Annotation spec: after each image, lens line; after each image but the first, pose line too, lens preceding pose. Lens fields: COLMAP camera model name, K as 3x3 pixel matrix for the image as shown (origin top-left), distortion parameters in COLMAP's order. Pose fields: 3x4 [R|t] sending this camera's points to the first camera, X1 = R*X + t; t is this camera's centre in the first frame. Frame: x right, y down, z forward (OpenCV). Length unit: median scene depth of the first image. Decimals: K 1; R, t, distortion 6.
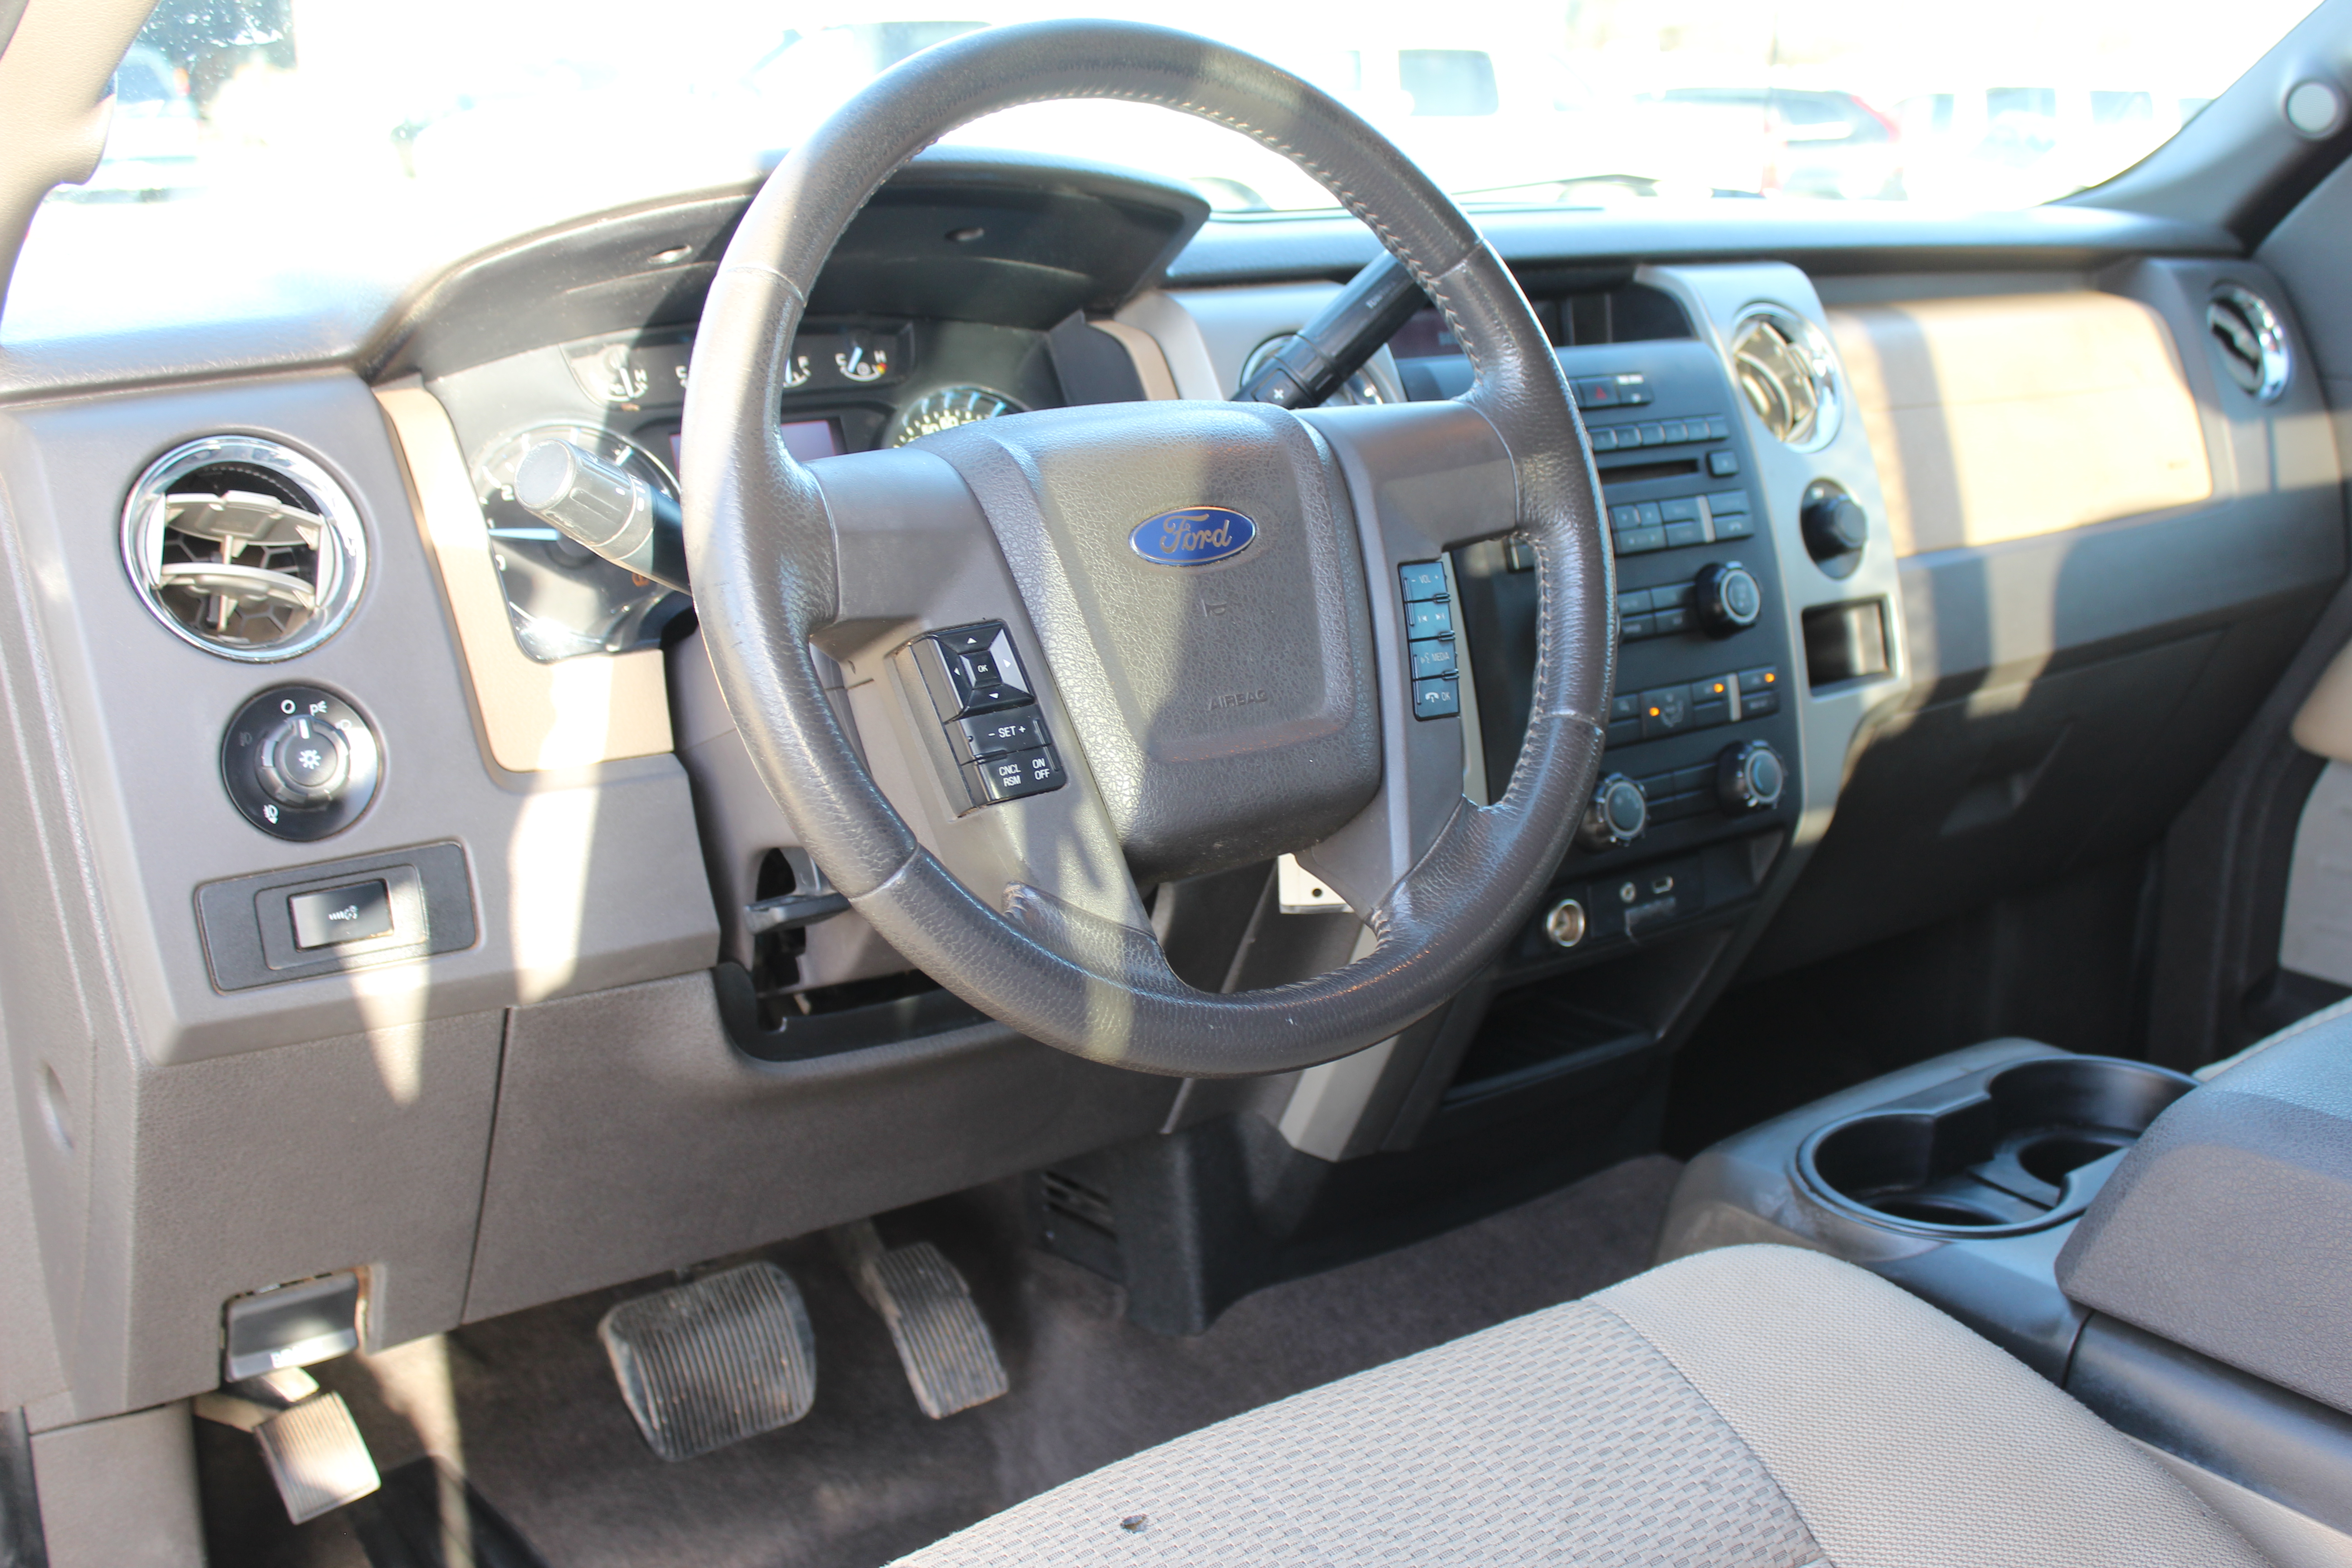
lens RADIAL K [[2477.5, 0, 1178.4], [0, 2477.5, 797.7], [0, 0, 1]] dist [-0.079088, 0.000000]
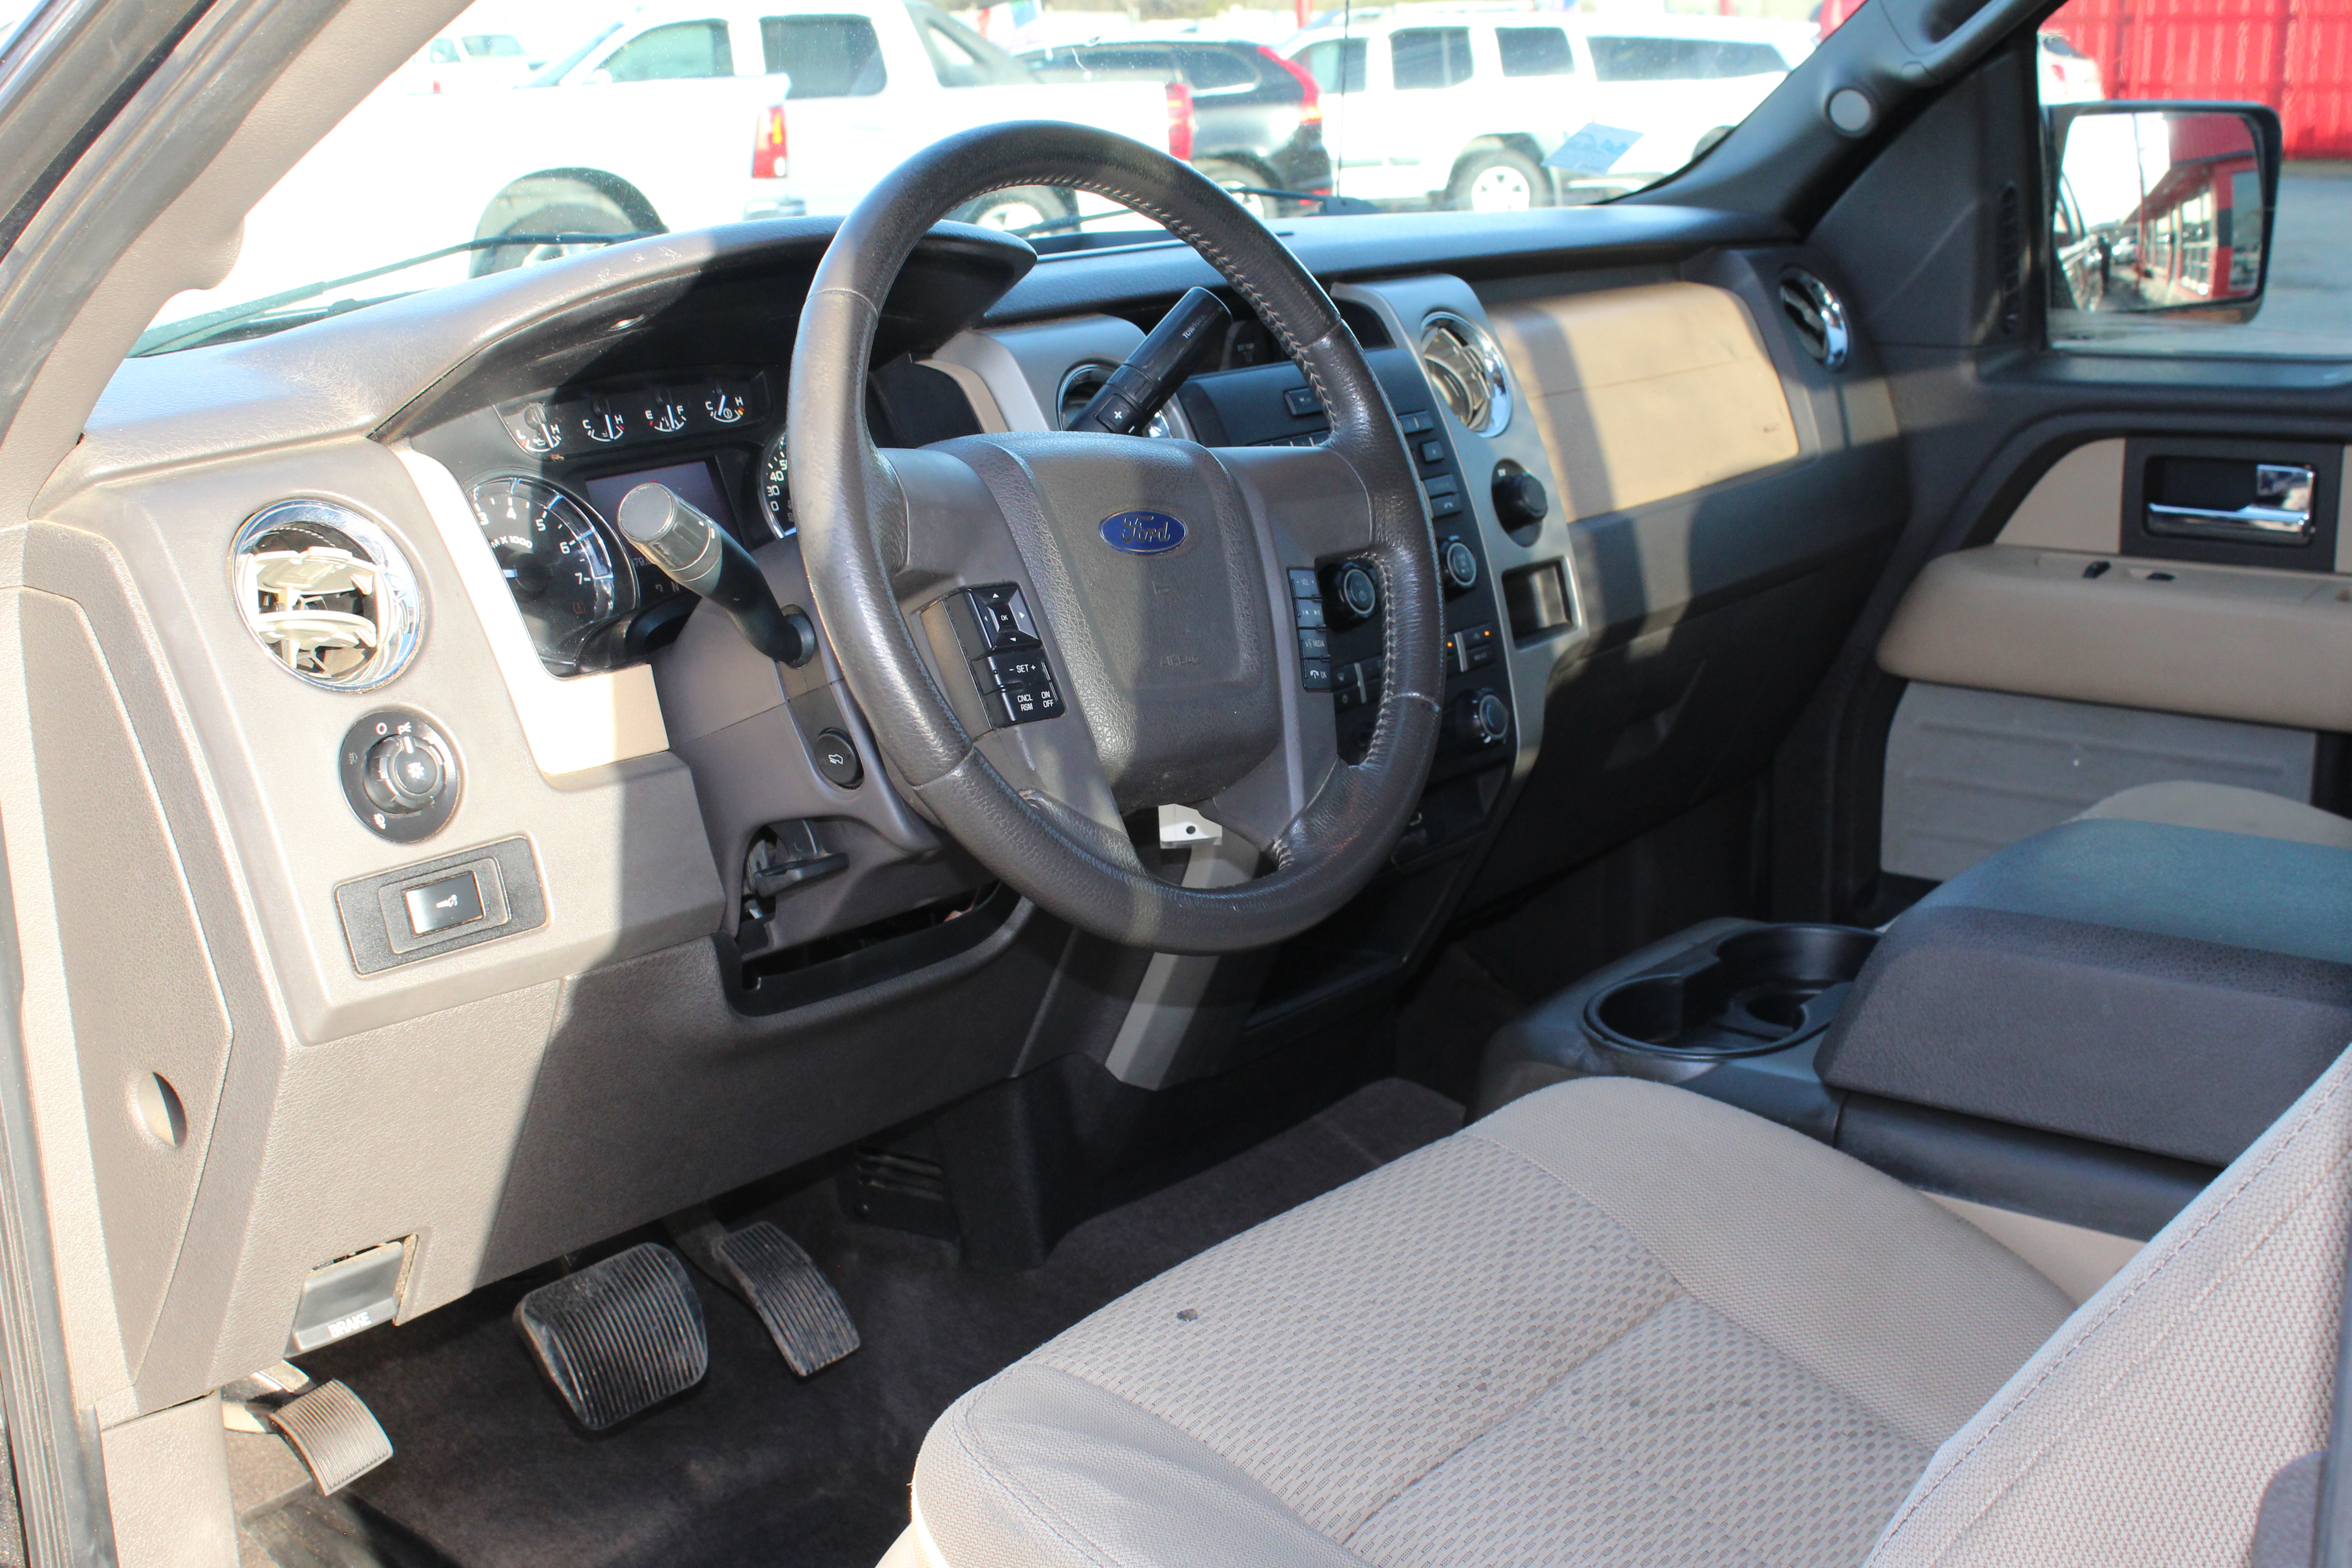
lens RADIAL K [[2819.3, 0, 1190.7], [0, 2819.3, 804.9], [0, 0, 1]] dist [-0.049013, 0.000000]
pose [[0.969923, -0.086262, 0.227614, -0.213059], [0.090804, 0.995823, -0.009538, 0.033111], [-0.225841, 0.029919, 0.973705, -0.269572]]
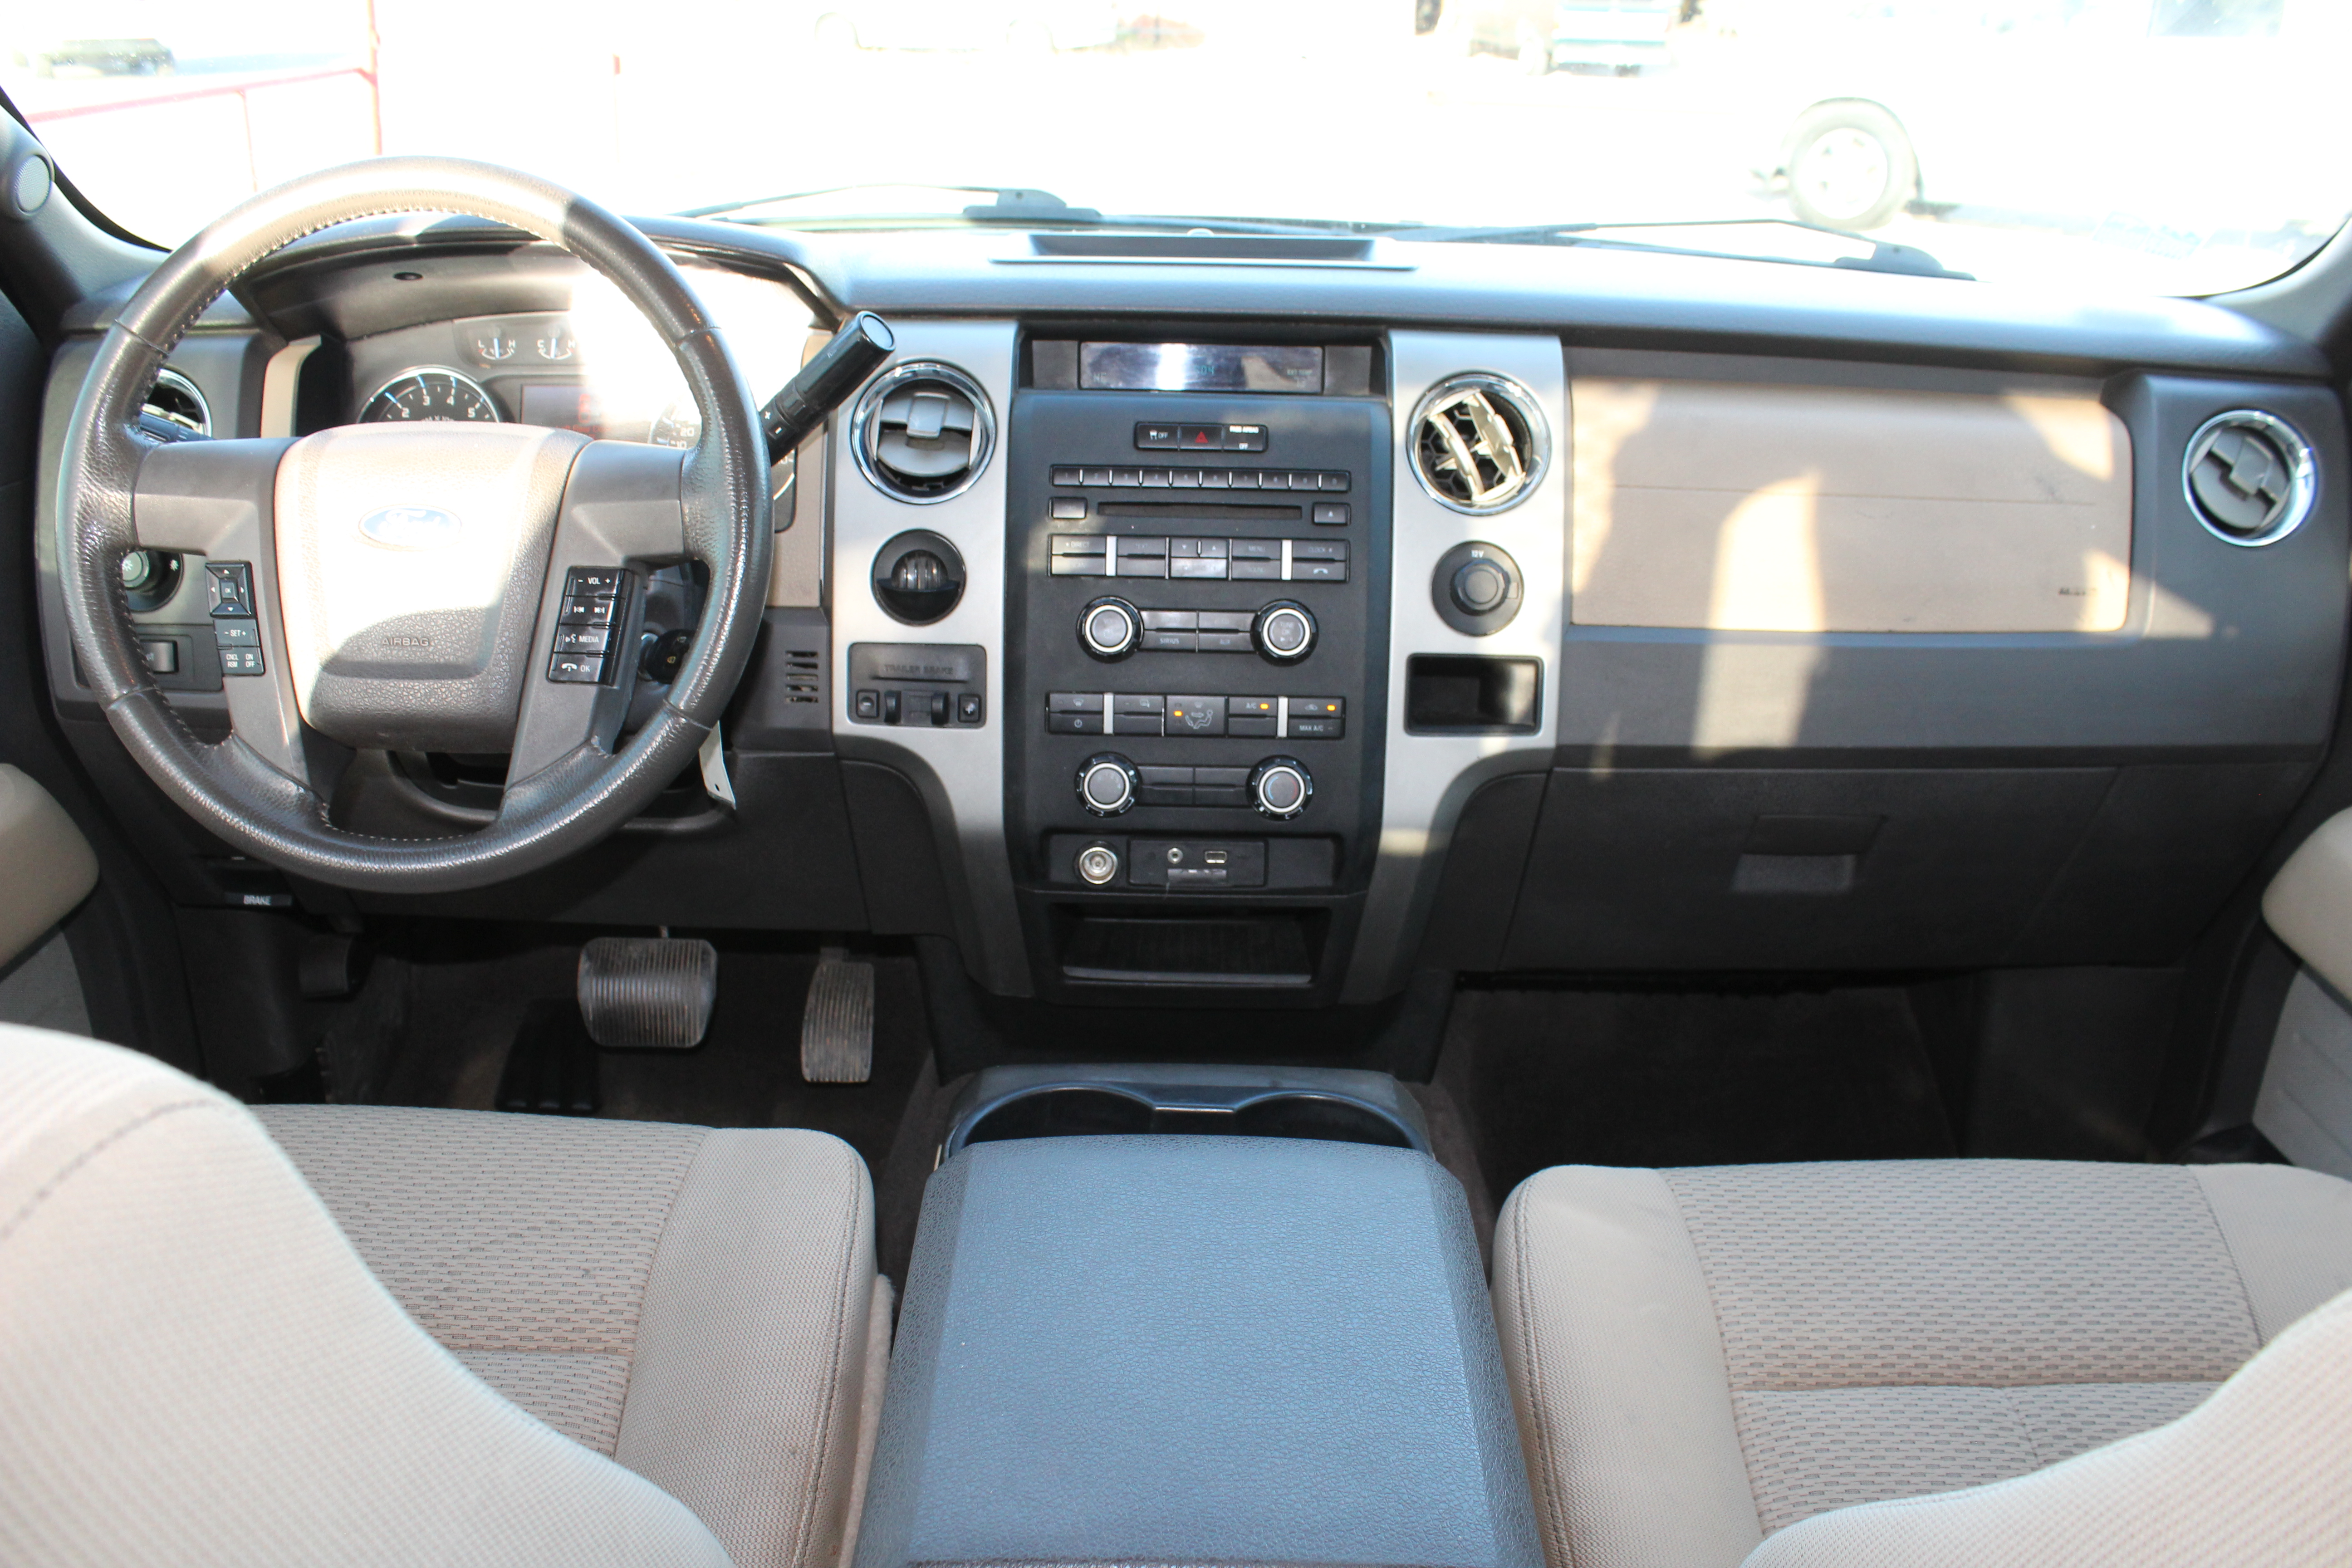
lens RADIAL K [[1935.1, 0, 1162.8], [0, 1935.1, 785.4], [0, 0, 1]] dist [-0.140464, 0.093617]
pose [[0.798889, 0.249011, -0.547512, 0.701791], [-0.182058, 0.967687, 0.174464, -0.161811], [0.573263, -0.039699, 0.818409, 0.233414]]
